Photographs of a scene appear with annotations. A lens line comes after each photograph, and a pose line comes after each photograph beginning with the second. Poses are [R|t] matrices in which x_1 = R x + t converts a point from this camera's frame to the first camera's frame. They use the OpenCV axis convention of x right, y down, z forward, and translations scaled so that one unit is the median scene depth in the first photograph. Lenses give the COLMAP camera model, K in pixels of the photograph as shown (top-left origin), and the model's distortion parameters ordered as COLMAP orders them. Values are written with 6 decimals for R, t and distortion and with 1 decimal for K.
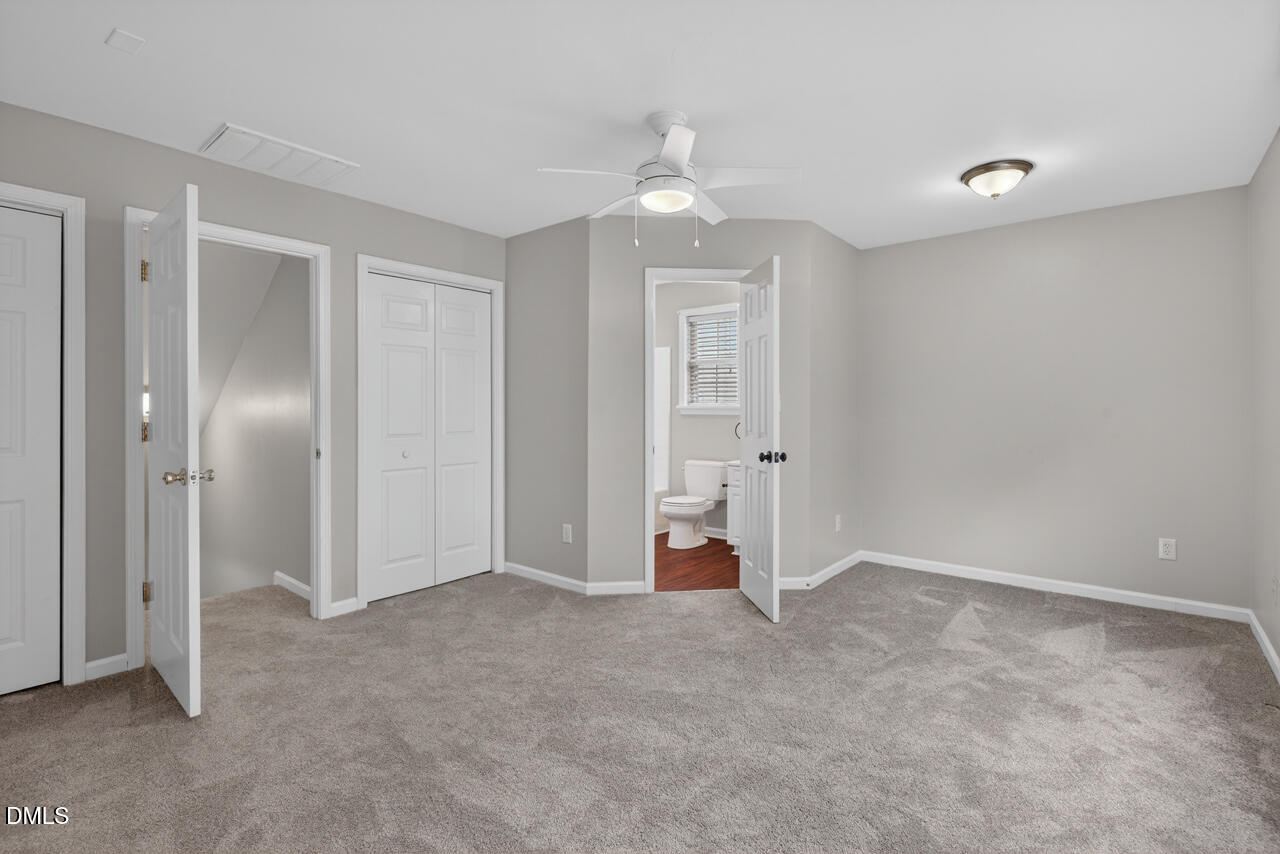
lens RADIAL K [[584.5, 0, 644.2], [0, 584.5, 422.5], [0, 0, 1]] dist [0.004814, -0.004652]
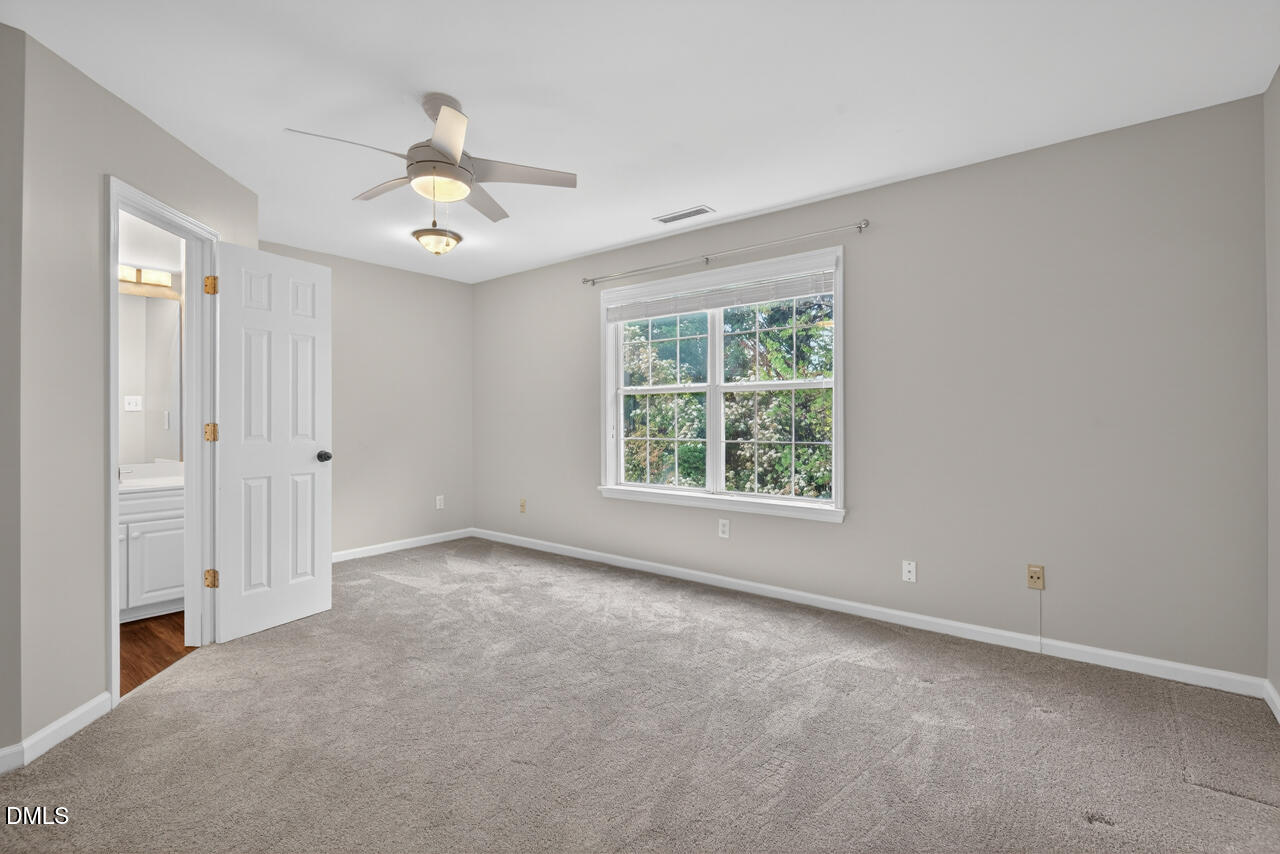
lens RADIAL K [[584.5, 0, 644.2], [0, 584.5, 422.5], [0, 0, 1]] dist [0.004814, -0.004652]
pose [[-0.027860, -0.008202, 0.999578, -0.799866], [0.028914, 0.999541, 0.009007, 0.010049], [-0.999194, 0.029153, -0.027610, 0.603474]]
